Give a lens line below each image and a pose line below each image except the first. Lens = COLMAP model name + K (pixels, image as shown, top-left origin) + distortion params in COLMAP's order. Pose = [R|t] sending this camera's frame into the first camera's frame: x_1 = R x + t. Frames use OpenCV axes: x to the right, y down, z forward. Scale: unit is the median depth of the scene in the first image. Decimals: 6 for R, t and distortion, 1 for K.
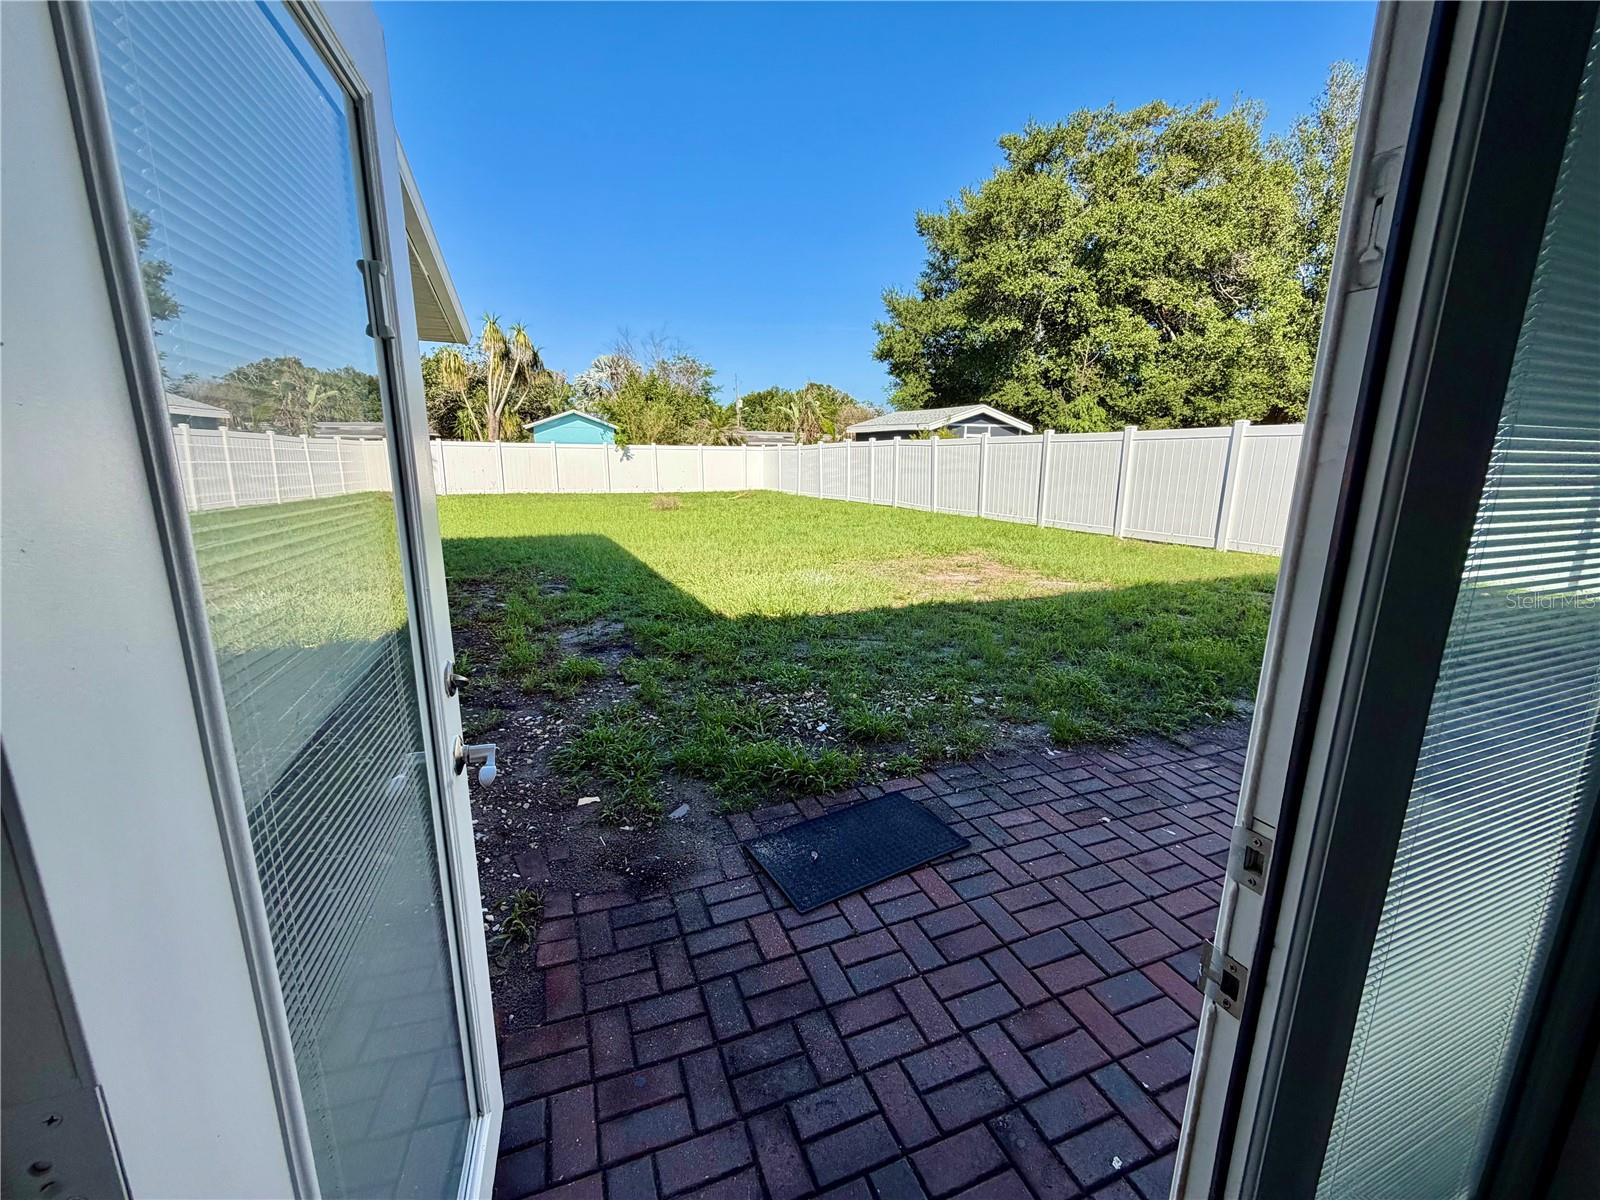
lens RADIAL K [[641.5, 0, 791.0], [0, 641.5, 599.8], [0, 0, 1]] dist [0.002782, 0.000501]
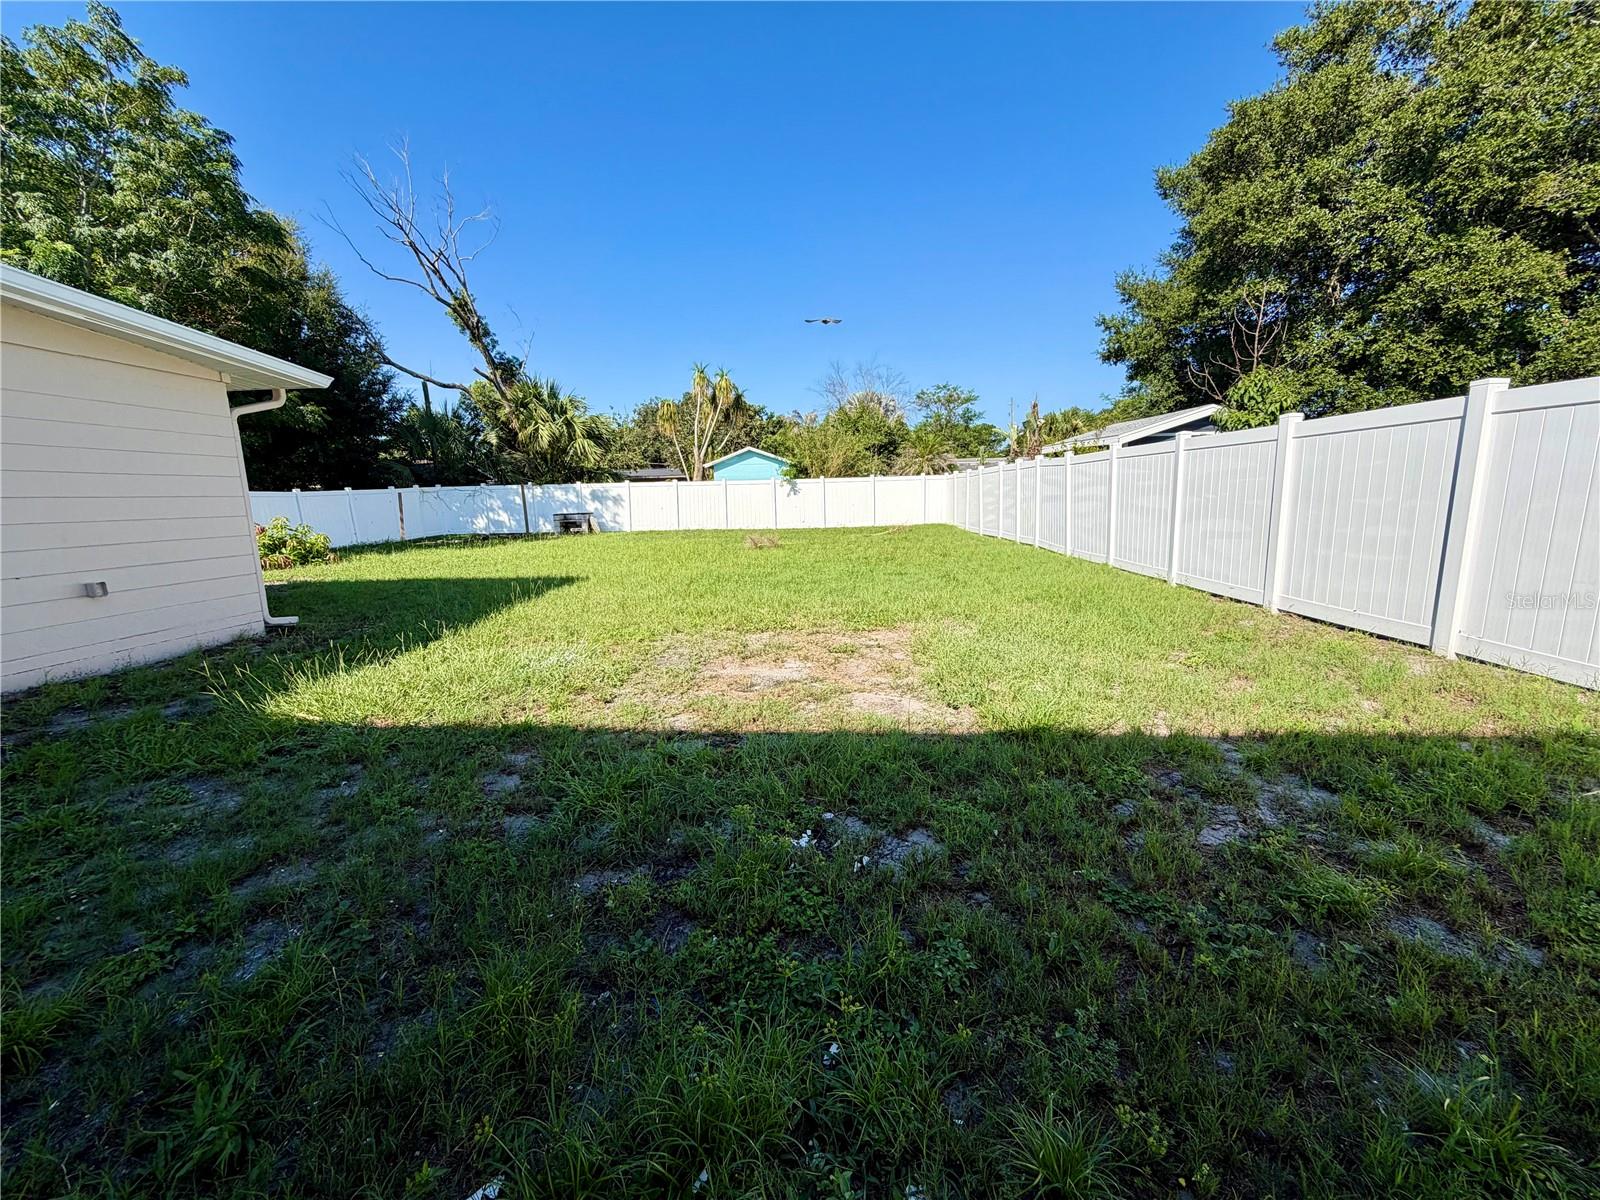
lens RADIAL K [[641.5, 0, 803.0], [0, 641.5, 598.2], [0, 0, 1]] dist [0.002782, 0.000501]
pose [[0.896632, 0.042510, -0.440731, 0.210486], [-0.064876, 0.997251, -0.035798, -0.031846], [0.437998, 0.060690, 0.896925, 0.166211]]
